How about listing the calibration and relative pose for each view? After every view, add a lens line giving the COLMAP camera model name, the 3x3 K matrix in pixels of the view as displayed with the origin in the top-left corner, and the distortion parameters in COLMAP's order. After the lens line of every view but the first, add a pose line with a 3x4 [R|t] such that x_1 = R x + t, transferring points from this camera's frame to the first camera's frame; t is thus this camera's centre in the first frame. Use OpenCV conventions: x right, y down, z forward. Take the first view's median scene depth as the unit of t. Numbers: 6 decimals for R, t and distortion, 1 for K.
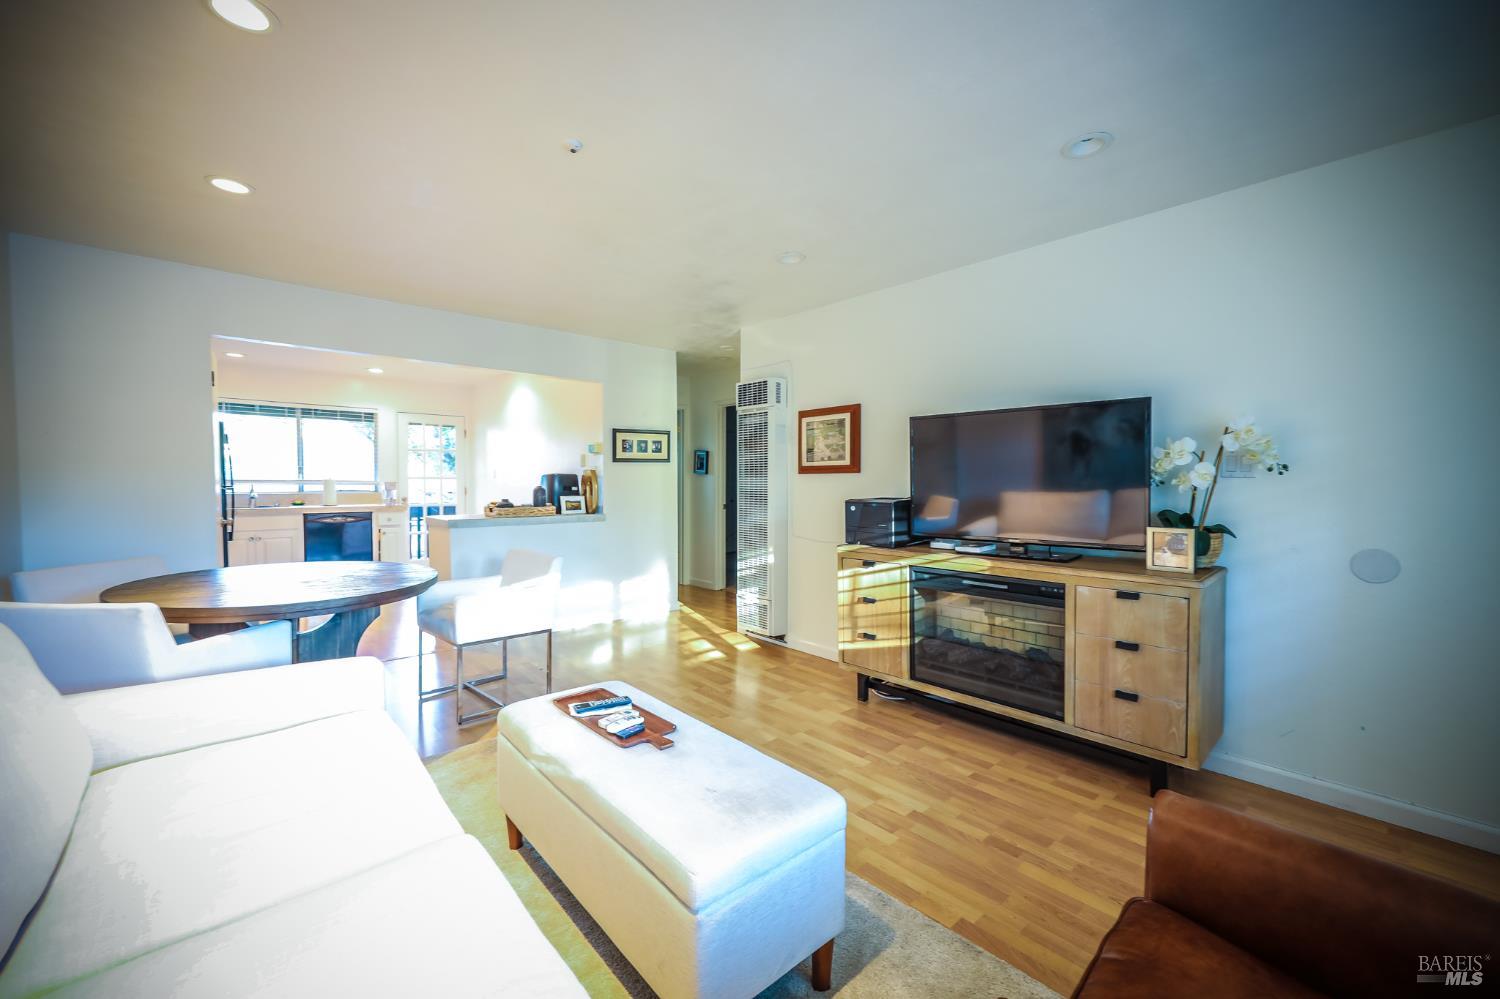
lens RADIAL K [[595.9, 0, 754.1], [0, 595.9, 496.9], [0, 0, 1]] dist [-0.000238, -0.000178]
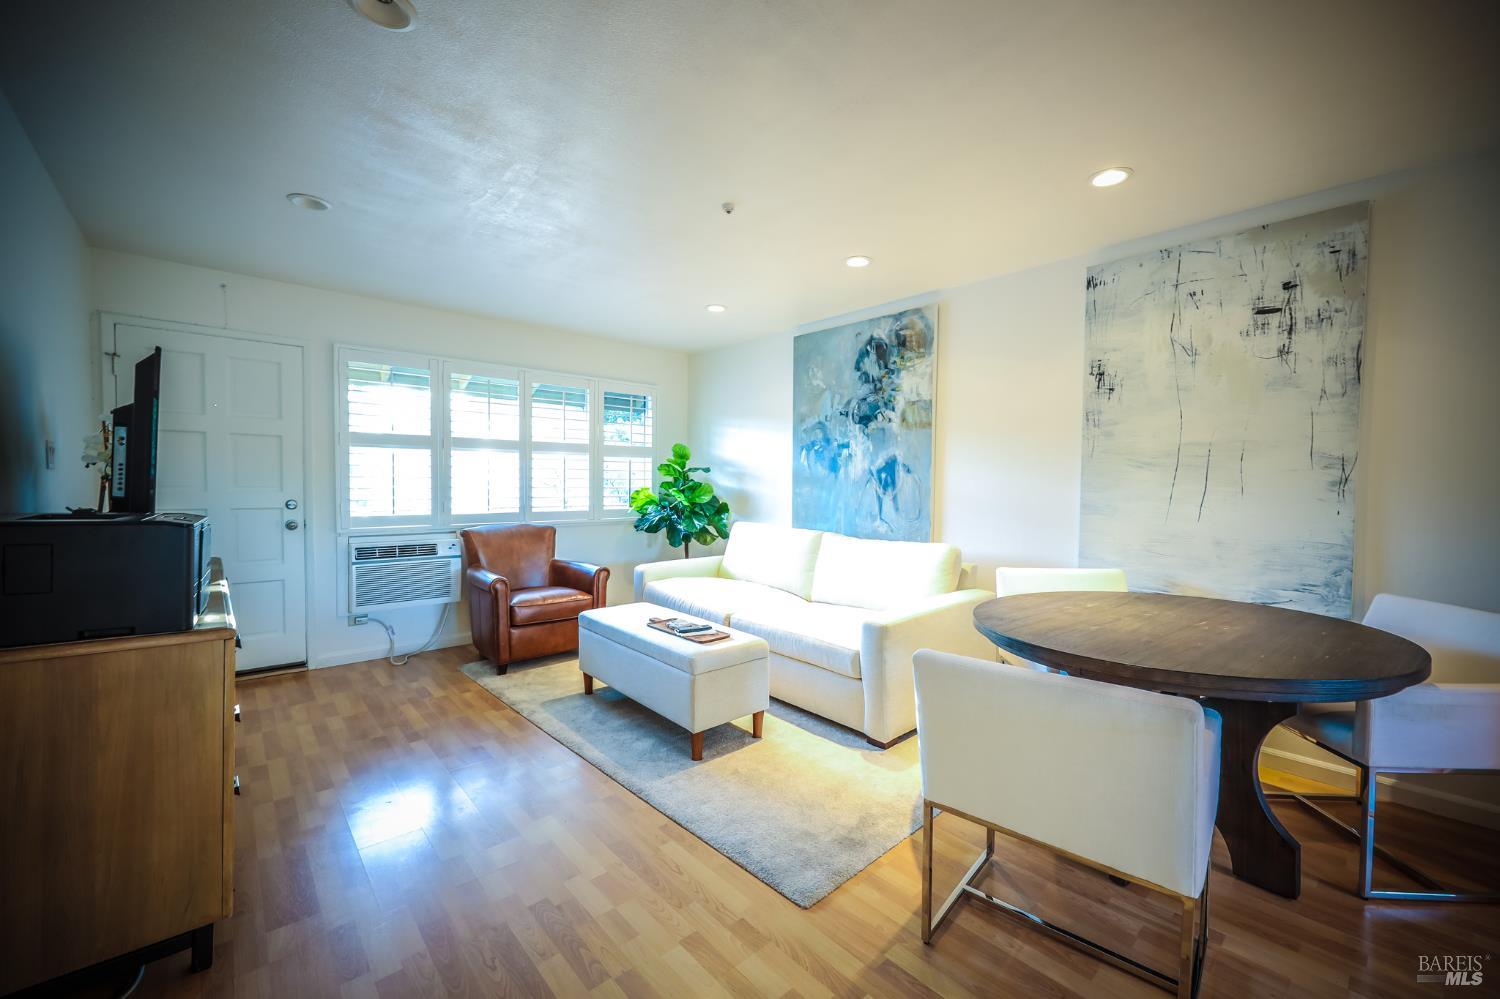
lens RADIAL K [[595.9, 0, 755.1], [0, 595.9, 498.8], [0, 0, 1]] dist [-0.000238, -0.000178]
pose [[-0.999750, -0.009237, -0.020373, -0.309198], [-0.010261, 0.998658, 0.050773, -0.053277], [0.019876, 0.050969, -0.998502, 2.068920]]
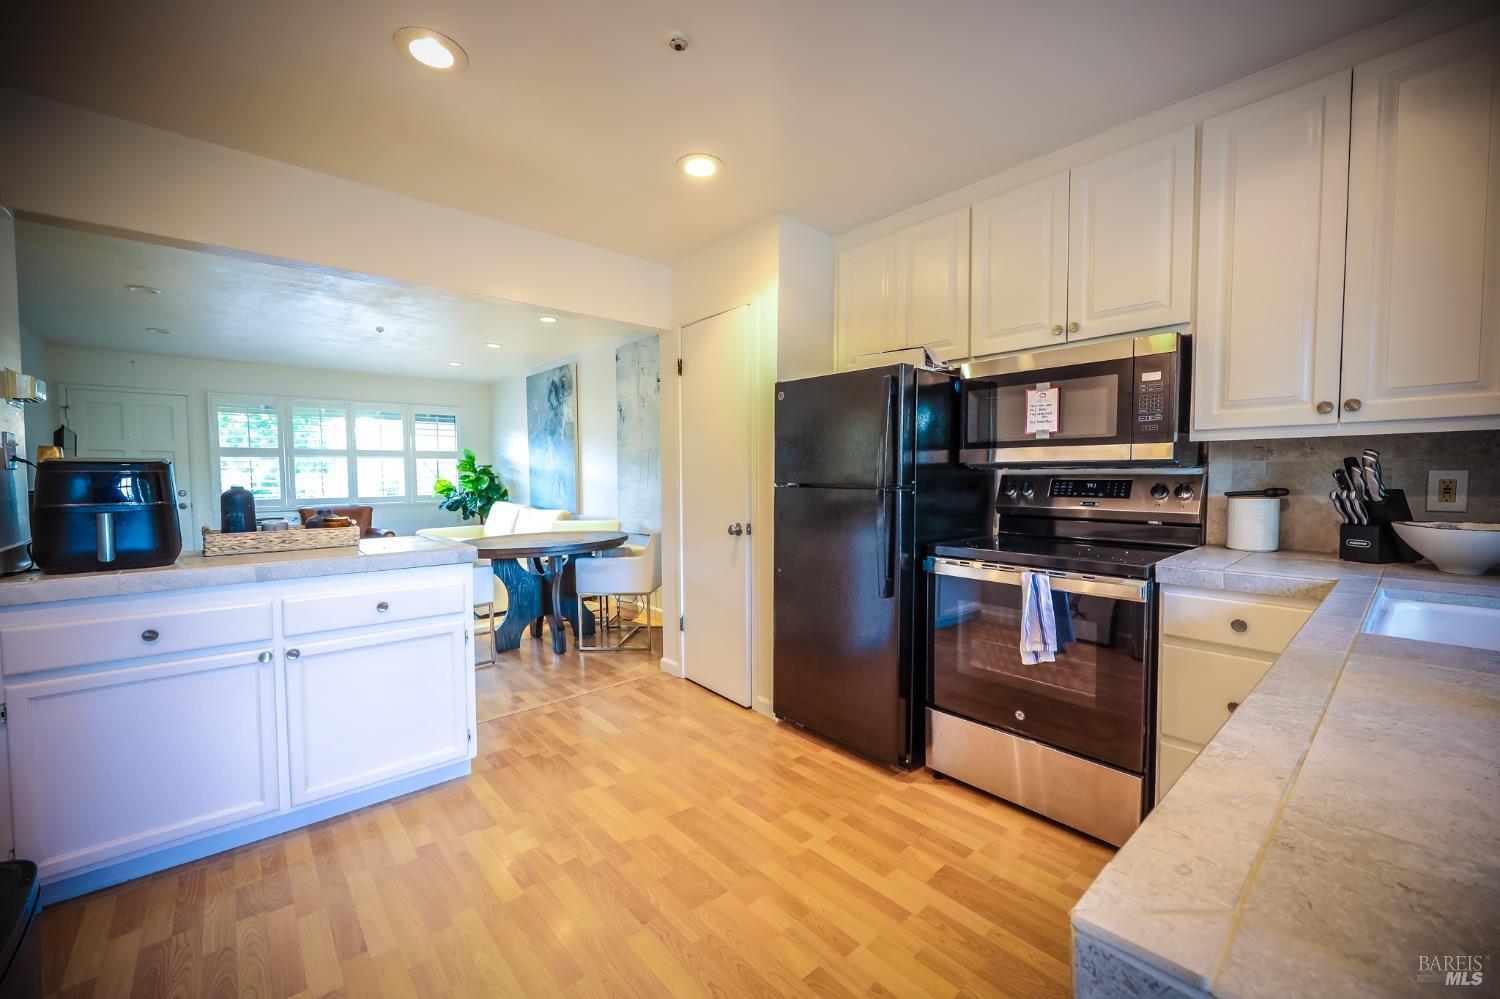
lens RADIAL K [[595.9, 0, 753.6], [0, 595.9, 500.6], [0, 0, 1]] dist [-0.000238, -0.000178]
pose [[-0.999915, 0.006761, -0.011145, -1.316736], [0.005998, 0.997726, 0.067136, -0.067987], [0.011573, 0.067063, -0.997682, 2.875721]]
